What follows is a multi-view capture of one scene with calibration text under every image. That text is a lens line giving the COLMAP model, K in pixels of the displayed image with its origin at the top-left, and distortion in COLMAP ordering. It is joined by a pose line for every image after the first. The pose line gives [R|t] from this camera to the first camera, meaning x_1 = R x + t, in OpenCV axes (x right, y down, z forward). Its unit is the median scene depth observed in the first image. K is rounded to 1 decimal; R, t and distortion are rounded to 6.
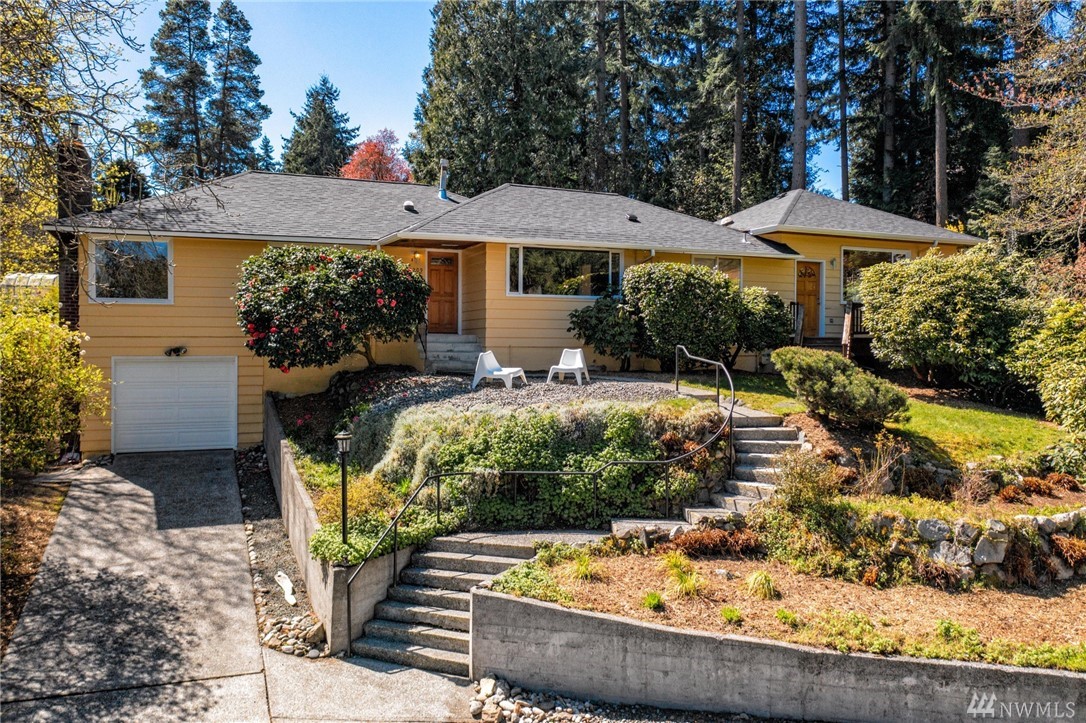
lens RADIAL K [[839.5, 0, 543.0], [0, 839.5, 361.5], [0, 0, 1]] dist [0.000154, -0.004942]
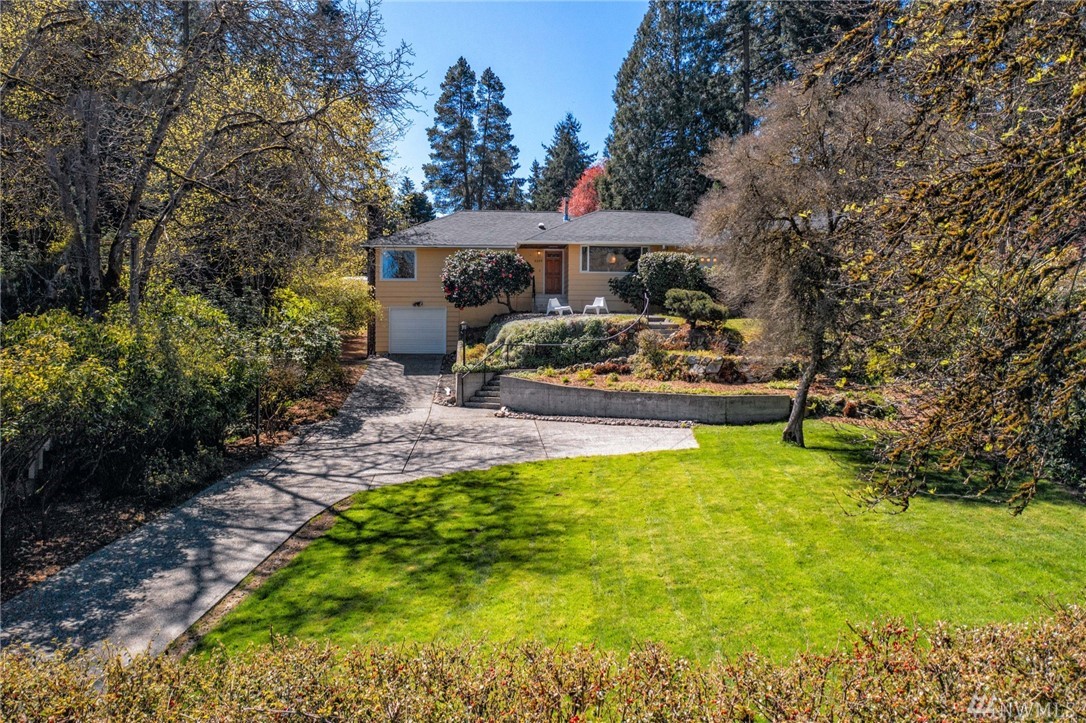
lens RADIAL K [[839.5, 0, 543.0], [0, 839.5, 361.5], [0, 0, 1]] dist [0.000154, -0.004942]
pose [[0.946932, 0.006475, -0.321368, 0.478028], [-0.008564, 0.999950, -0.005087, 0.128704], [0.321320, 0.007570, 0.946941, -0.786770]]
